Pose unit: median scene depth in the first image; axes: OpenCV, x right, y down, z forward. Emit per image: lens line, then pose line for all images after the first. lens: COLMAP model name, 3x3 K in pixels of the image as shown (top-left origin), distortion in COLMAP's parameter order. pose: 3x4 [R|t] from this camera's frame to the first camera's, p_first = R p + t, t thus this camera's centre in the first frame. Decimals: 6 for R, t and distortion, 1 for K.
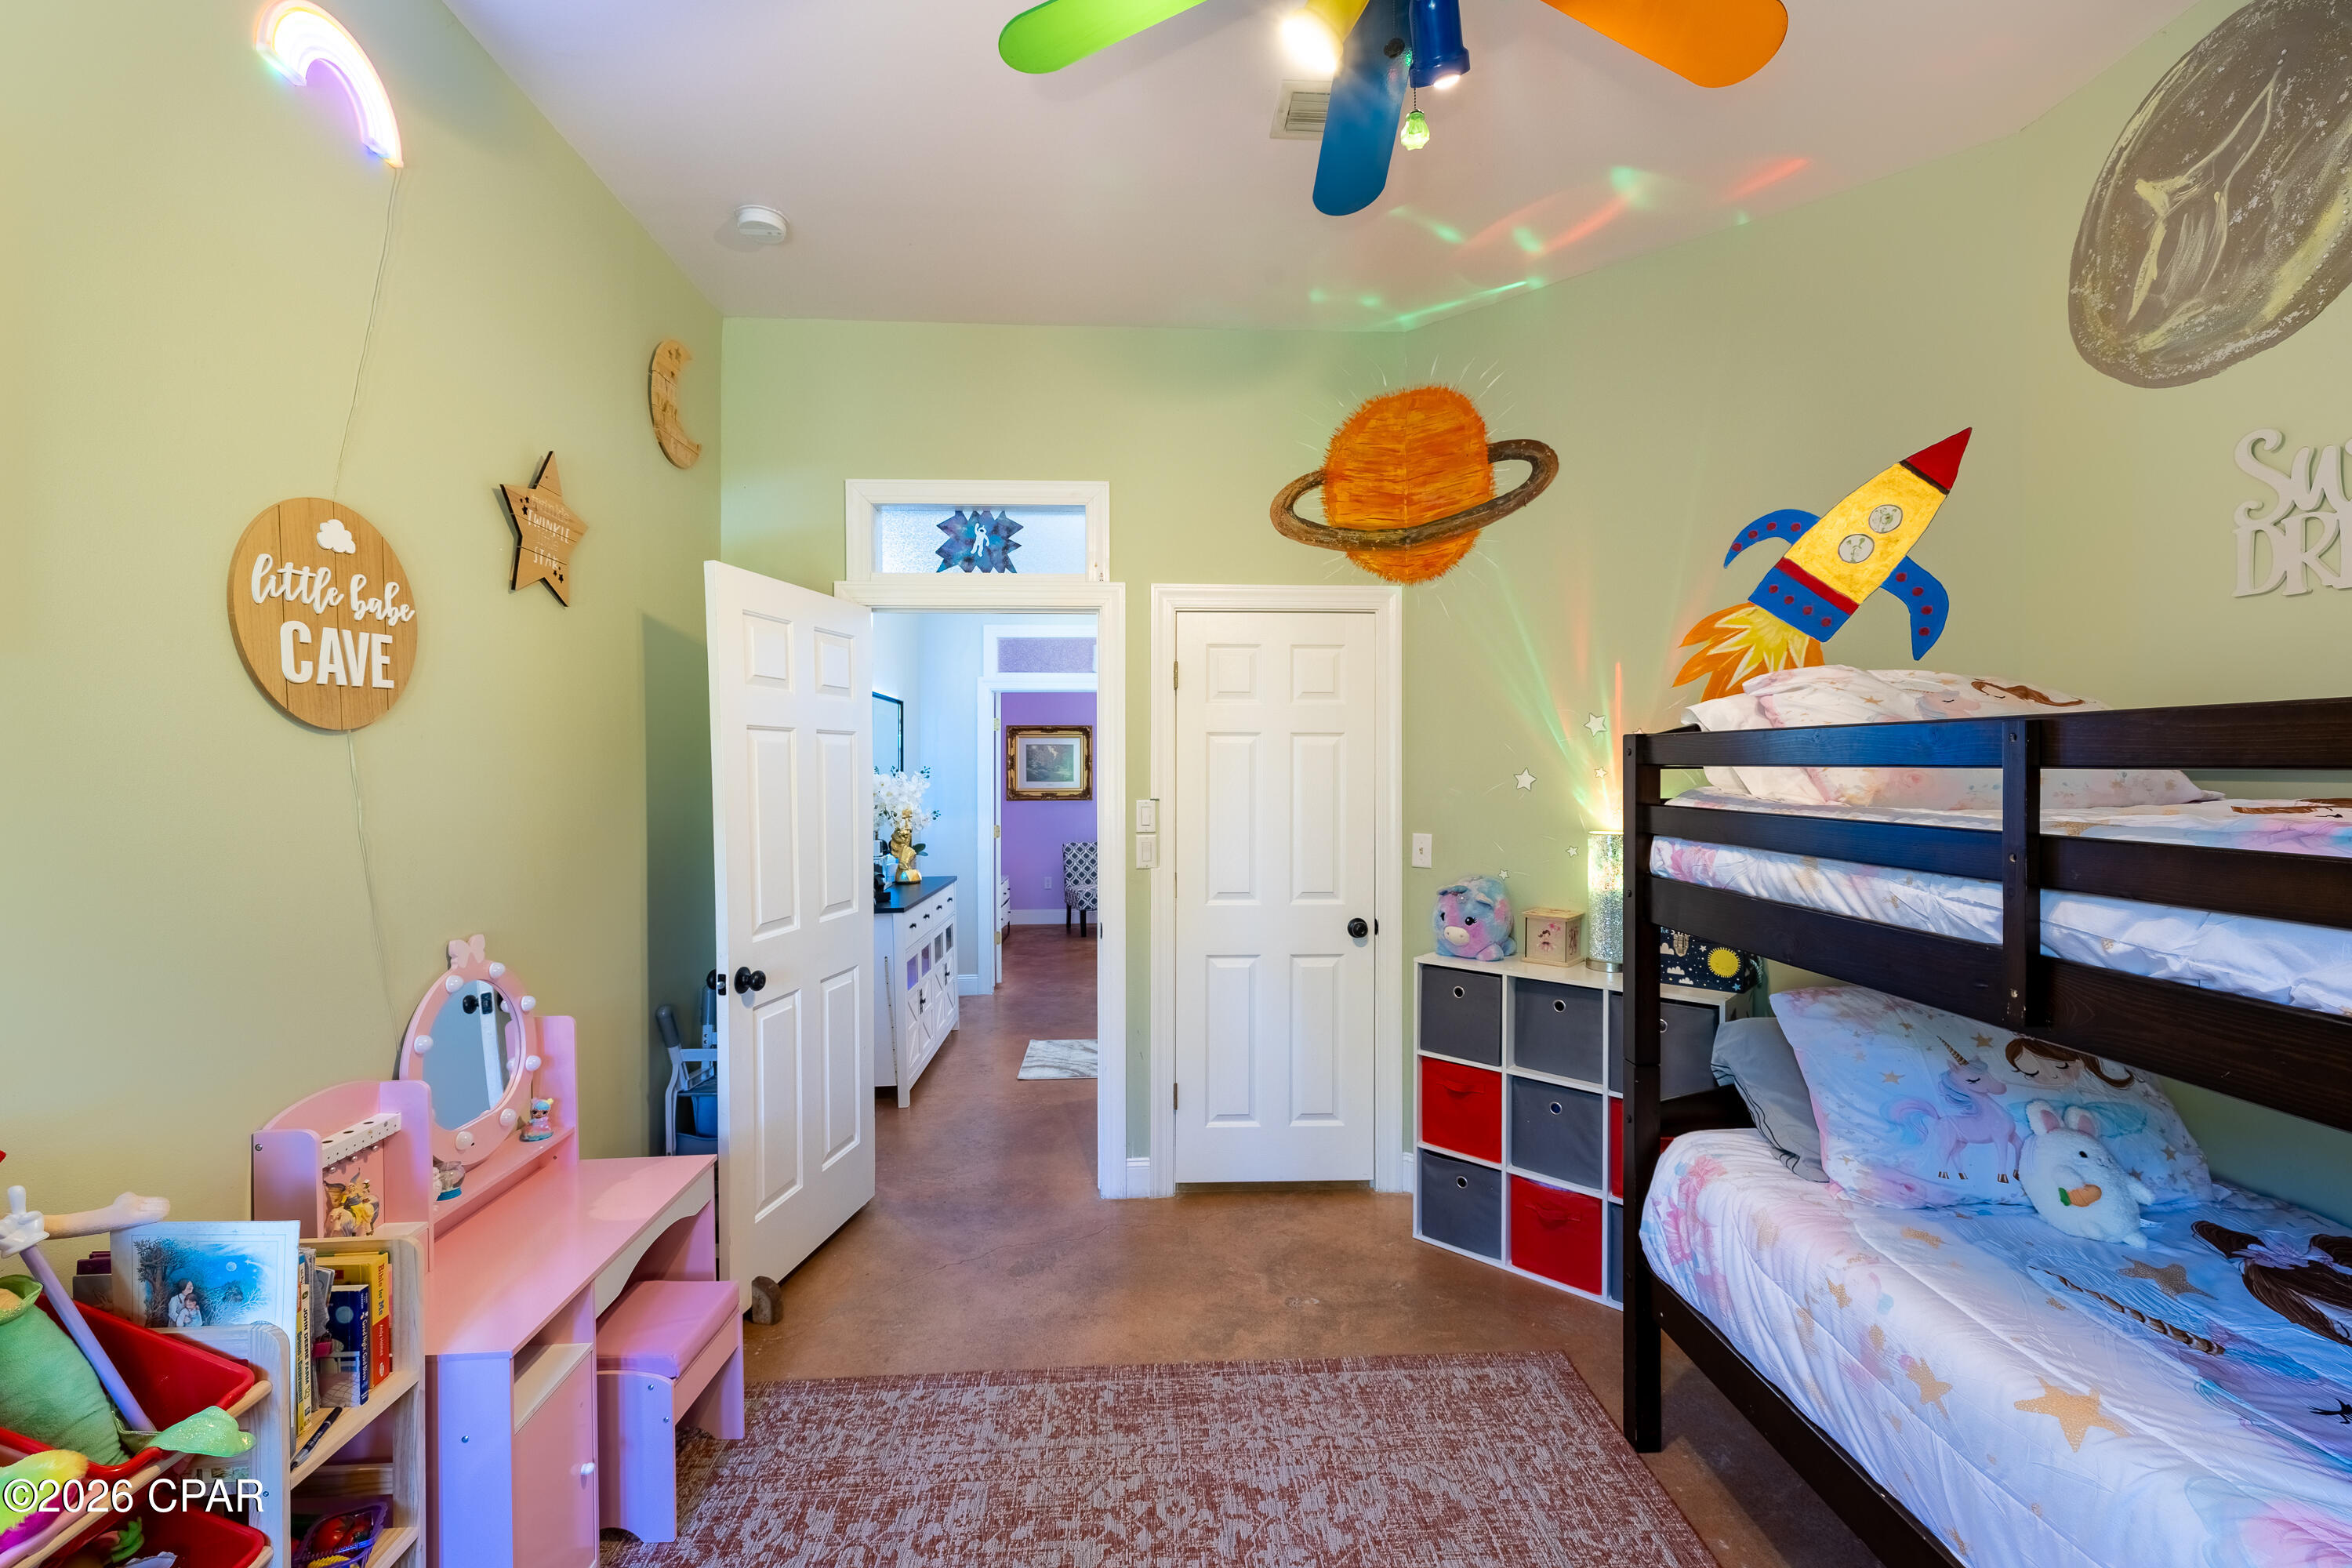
lens RADIAL K [[984.8, 0, 1189.8], [0, 984.8, 780.7], [0, 0, 1]] dist [-0.000183, 0.000415]
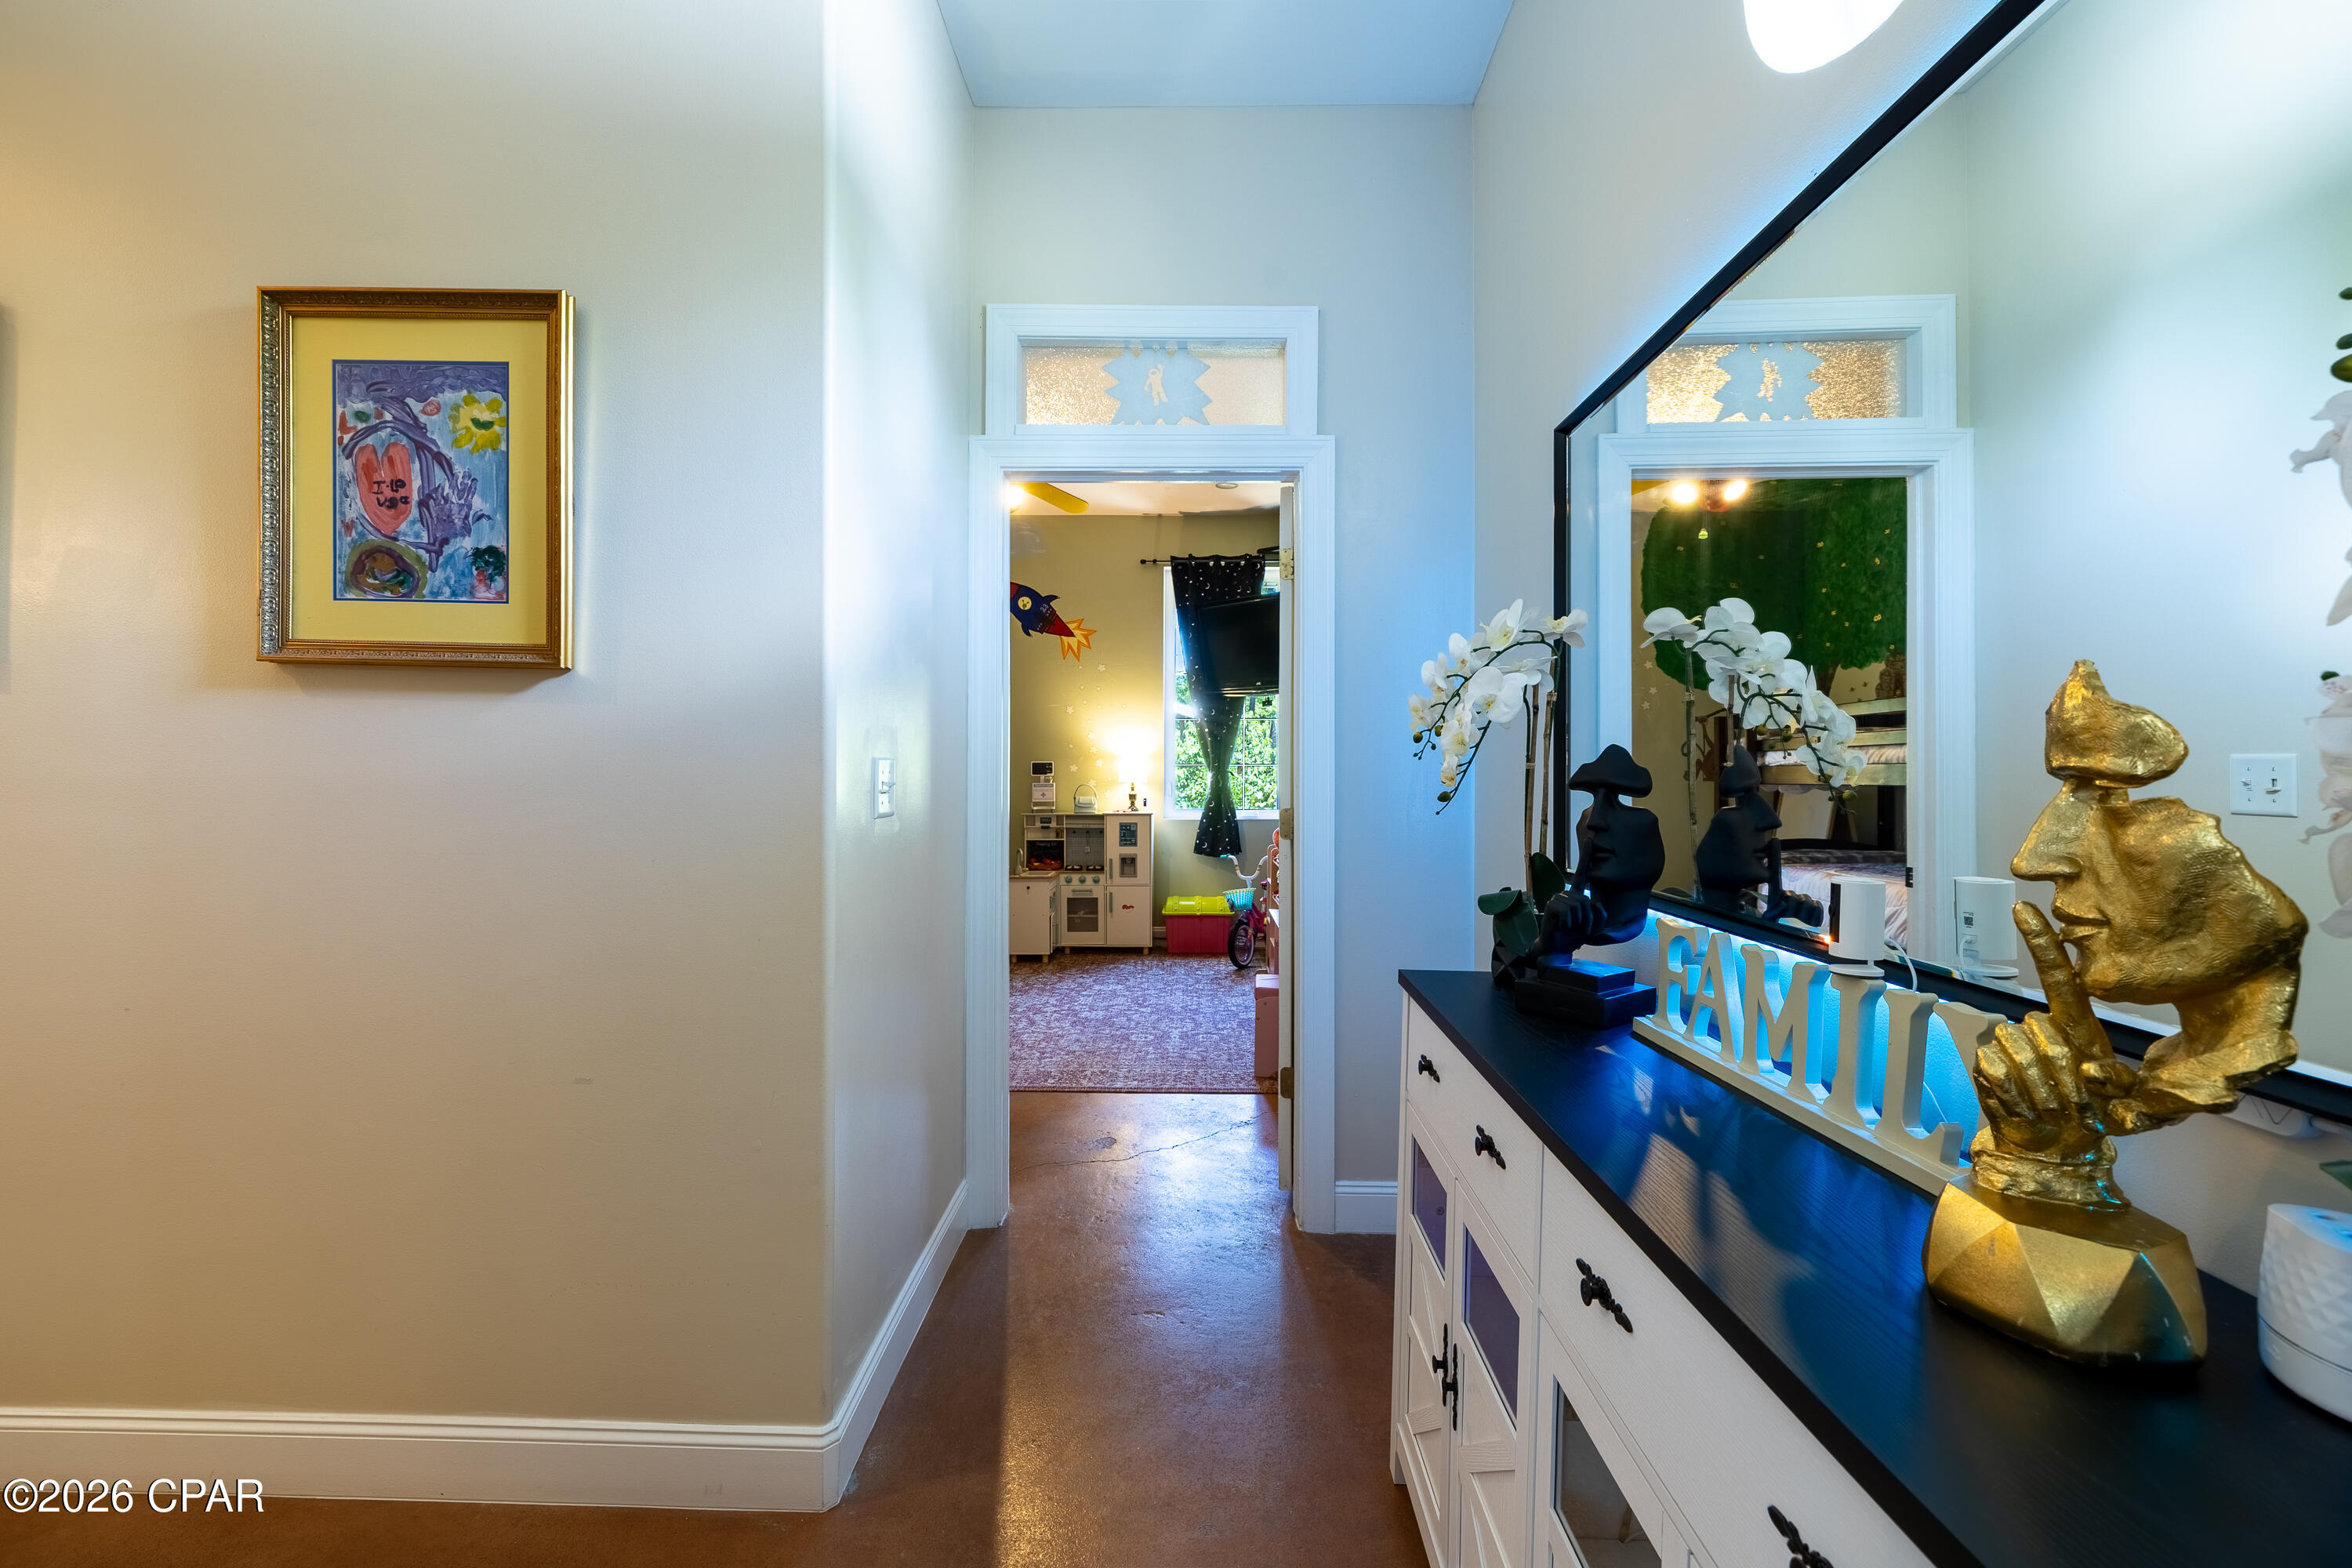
lens RADIAL K [[984.8, 0, 1183.2], [0, 984.8, 778.7], [0, 0, 1]] dist [-0.000183, 0.000415]
pose [[-0.996663, -0.000519, 0.081620, -0.507169], [0.000643, 0.999899, 0.014208, 0.102776], [-0.081619, 0.014213, -0.996562, 3.022933]]
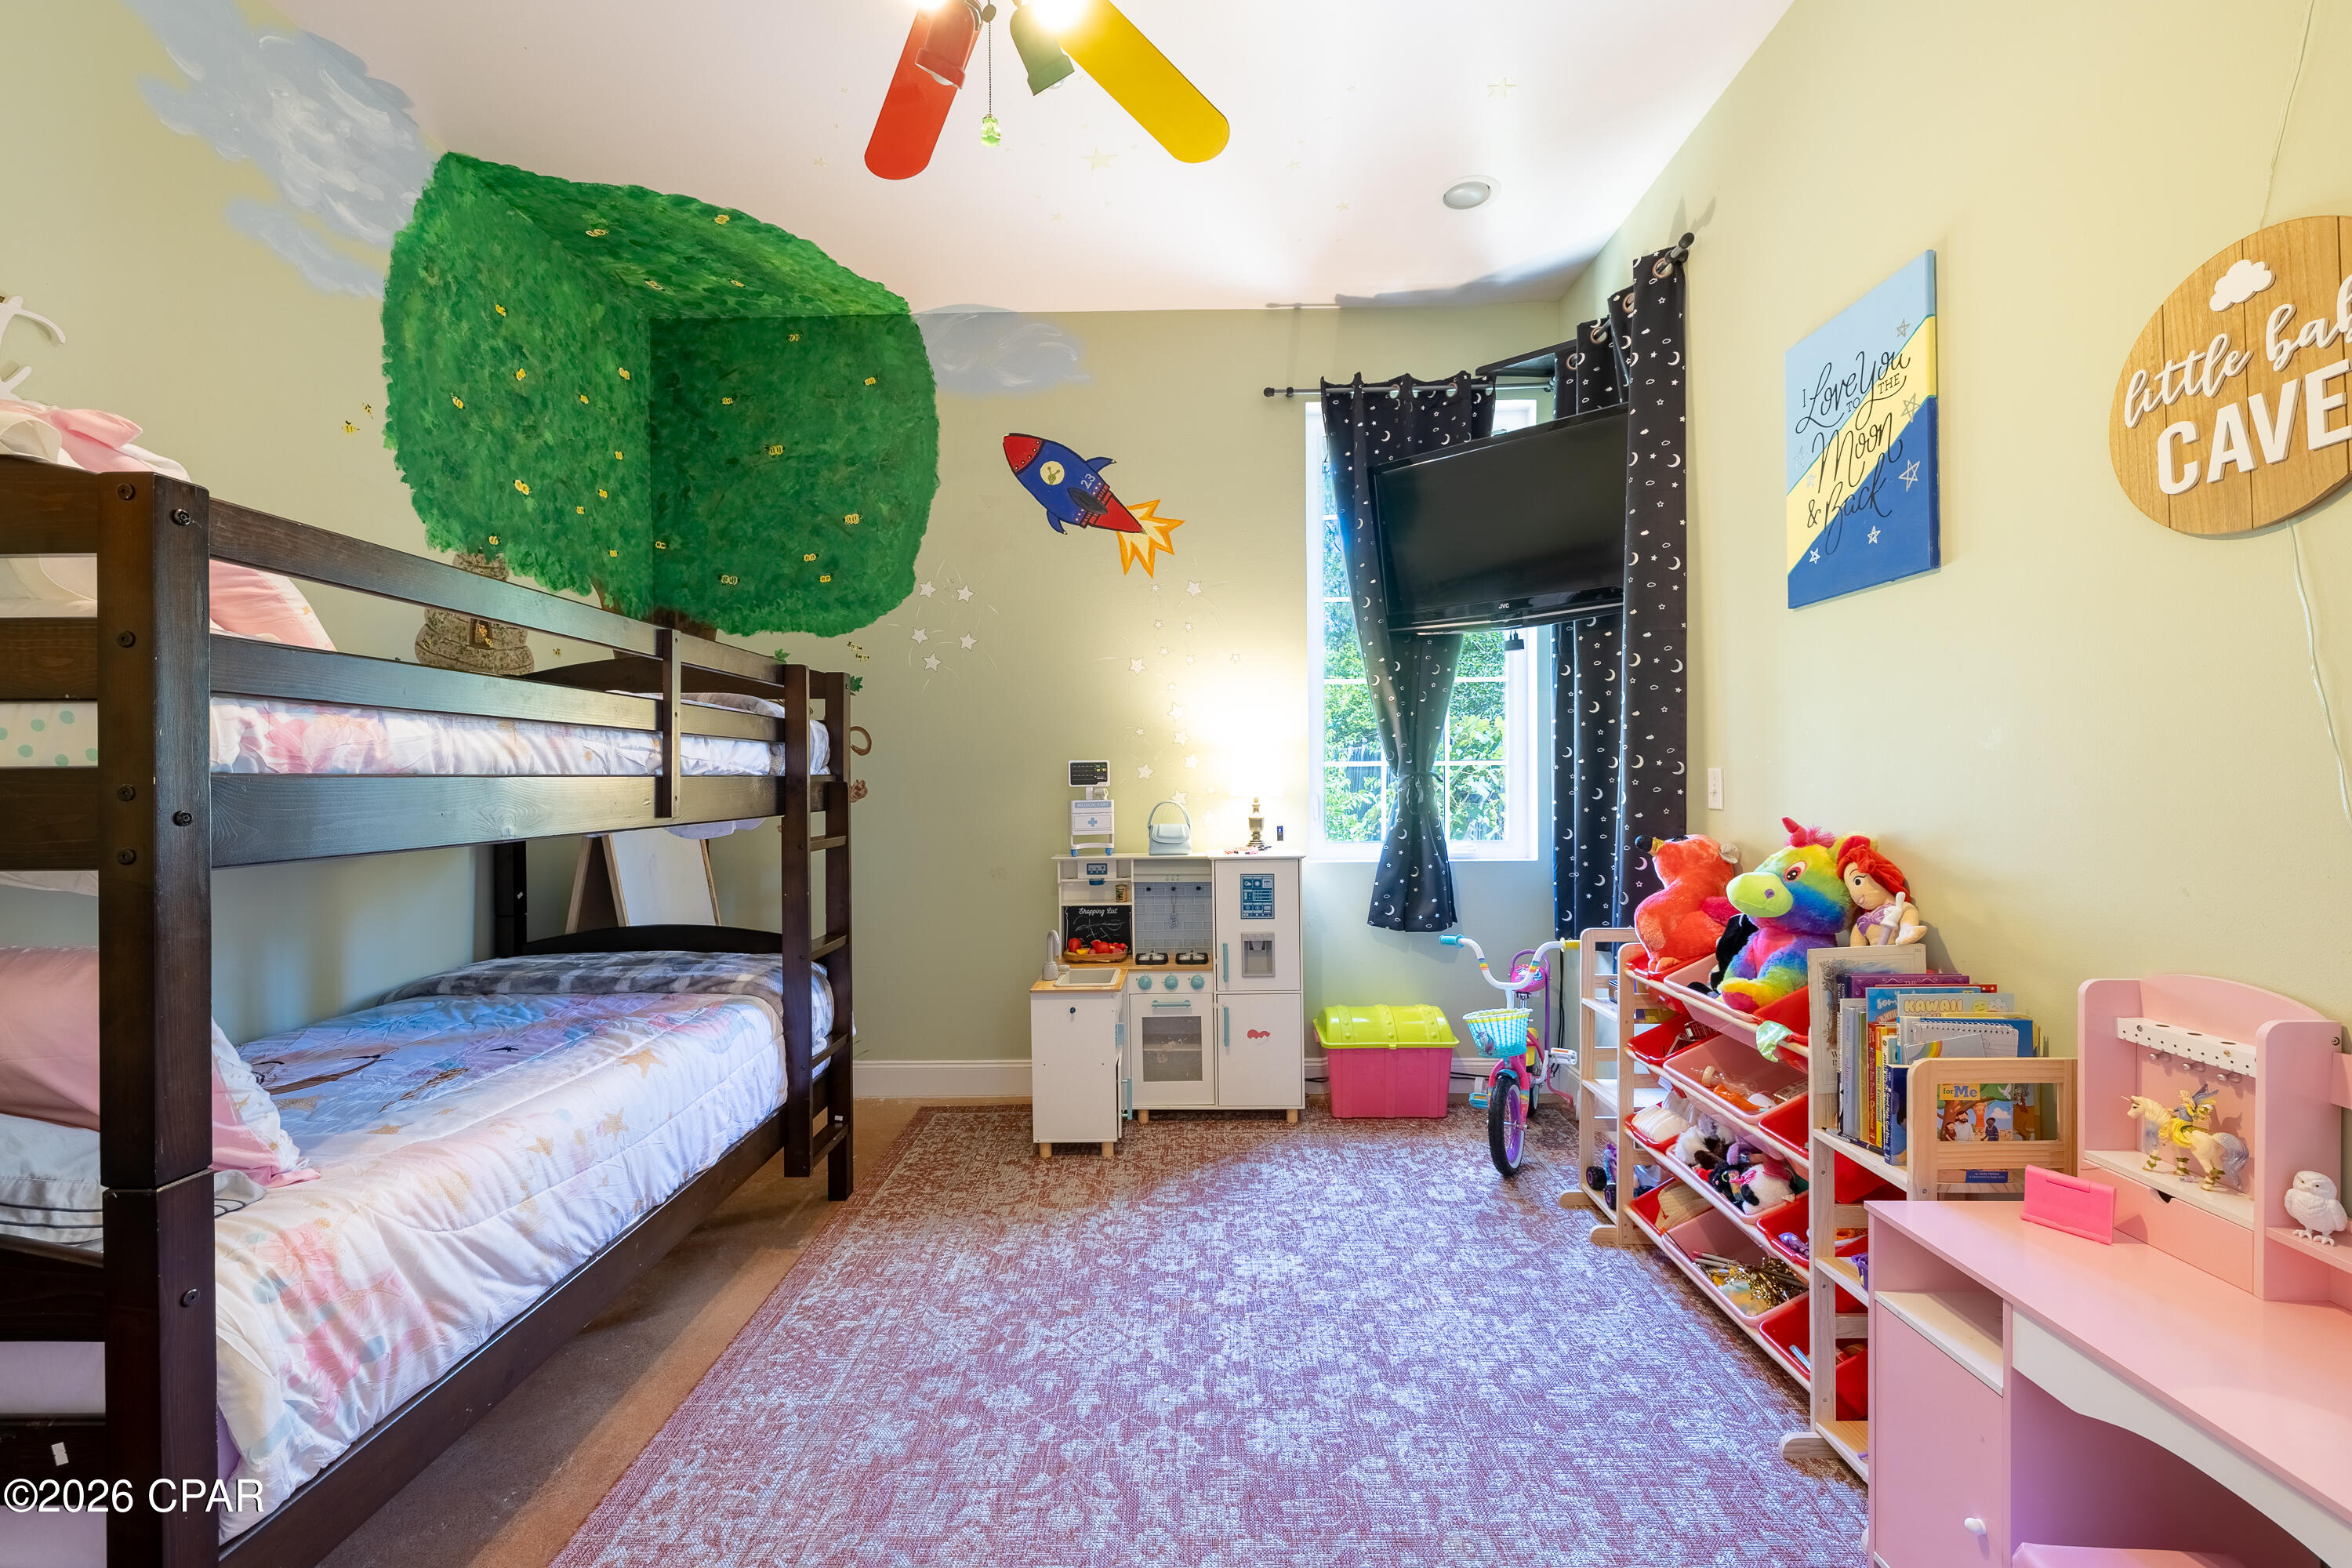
lens RADIAL K [[984.8, 0, 1183.4], [0, 984.8, 776.9], [0, 0, 1]] dist [-0.000183, 0.000415]
pose [[-0.996873, 0.012530, 0.078015, -0.070443], [0.013561, 0.999827, 0.012705, 0.101611], [-0.077843, 0.013723, -0.996871, 1.521215]]
